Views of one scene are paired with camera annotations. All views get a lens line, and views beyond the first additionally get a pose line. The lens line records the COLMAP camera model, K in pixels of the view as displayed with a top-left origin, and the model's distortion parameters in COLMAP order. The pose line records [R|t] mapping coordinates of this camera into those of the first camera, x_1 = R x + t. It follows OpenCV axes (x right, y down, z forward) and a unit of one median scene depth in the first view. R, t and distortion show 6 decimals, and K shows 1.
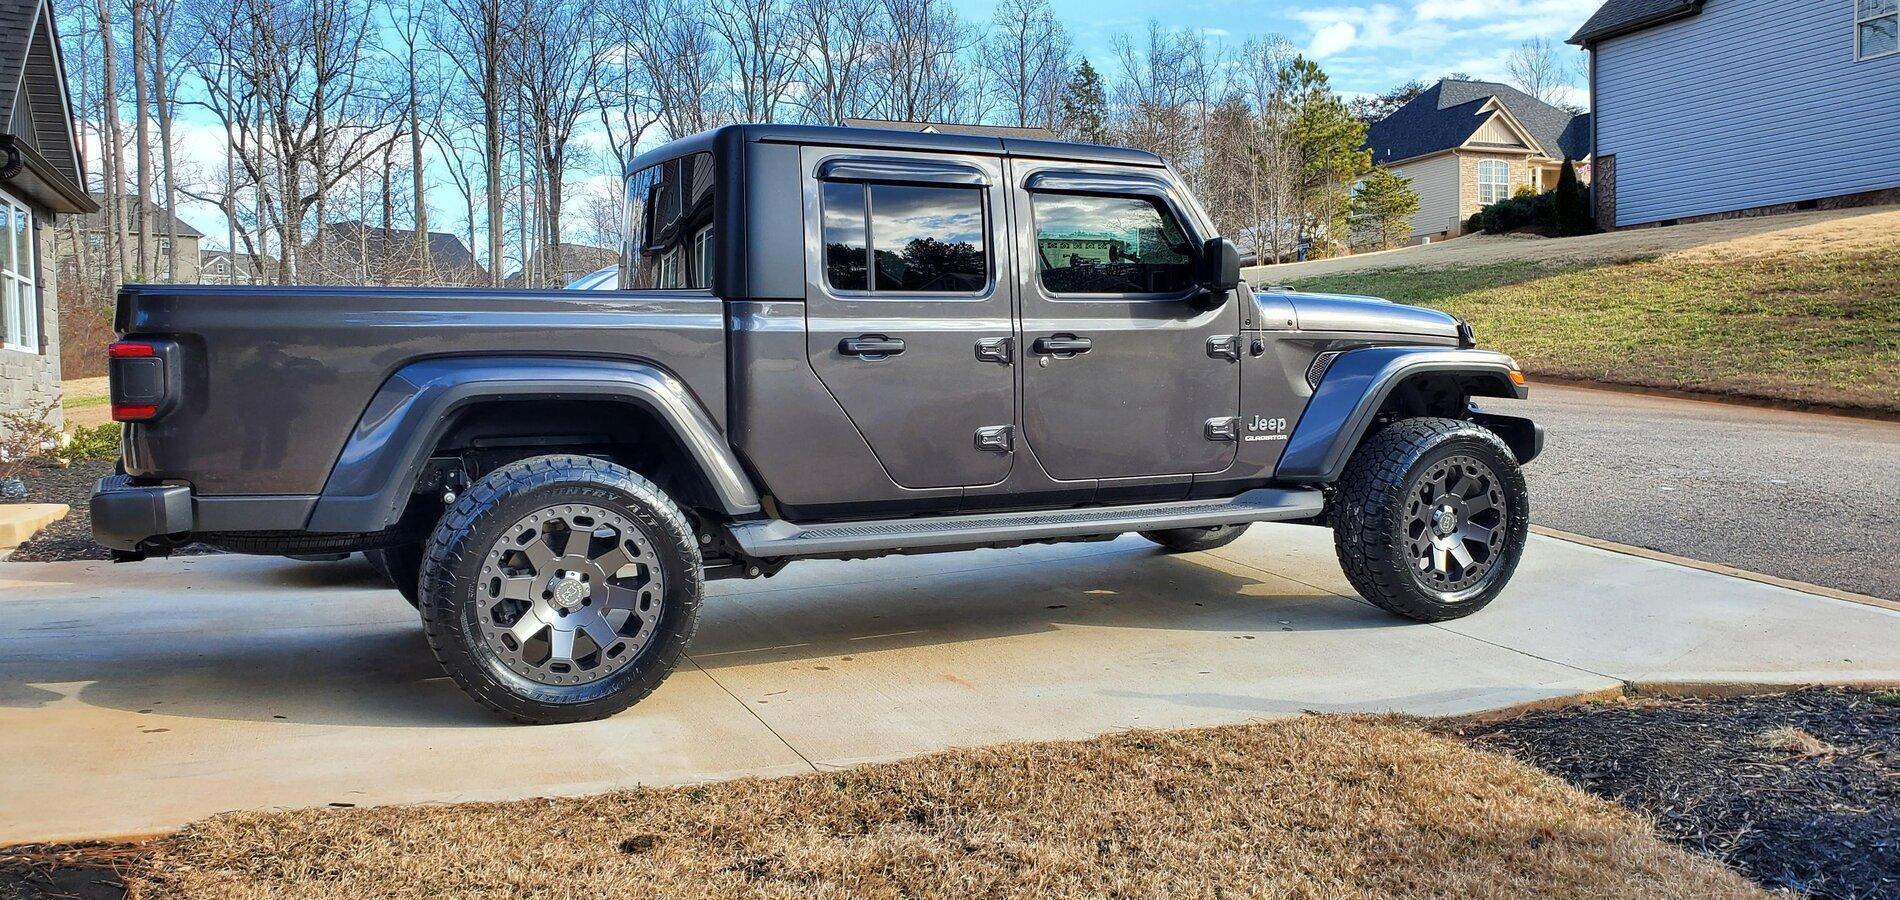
lens RADIAL K [[1473.5, 0, 977.8], [0, 1473.5, 444.4], [0, 0, 1]] dist [0.026557, 0.000824]
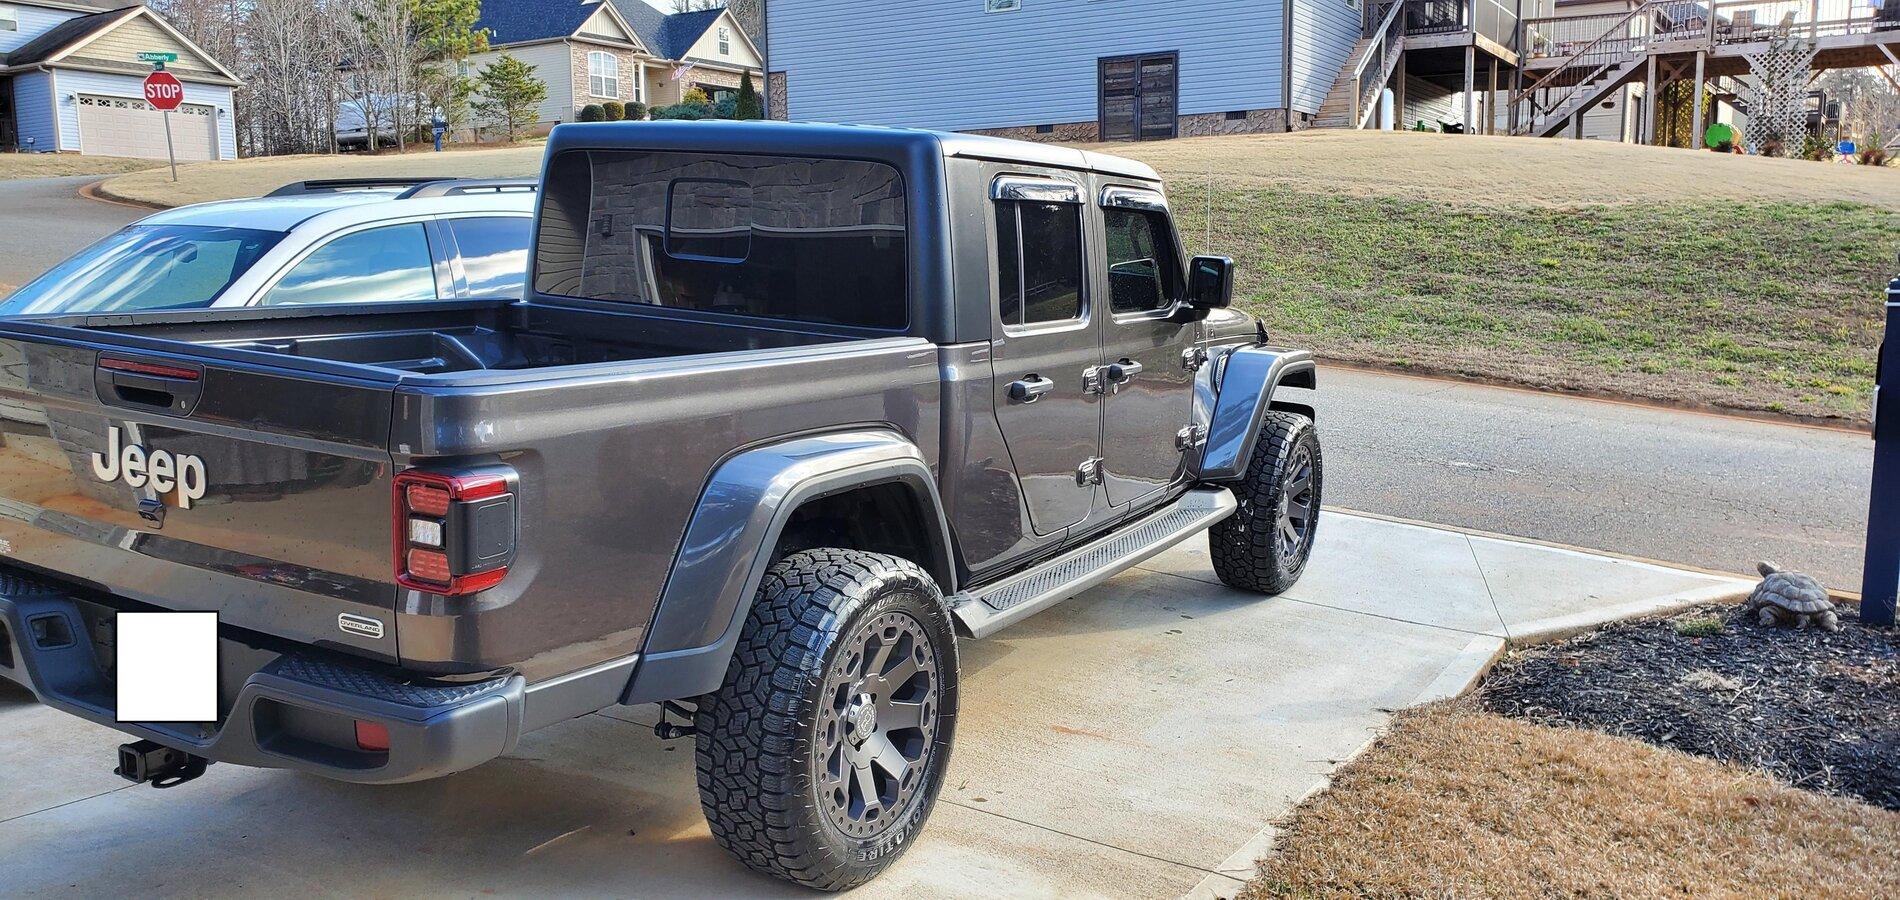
lens RADIAL K [[1473.5, 0, 977.8], [0, 1473.5, 444.4], [0, 0, 1]] dist [0.026557, 0.000824]
pose [[0.818889, -0.058675, 0.570945, -0.544996], [0.013900, 0.996497, 0.082471, -0.094522], [-0.573783, -0.059598, 0.816836, 0.246801]]
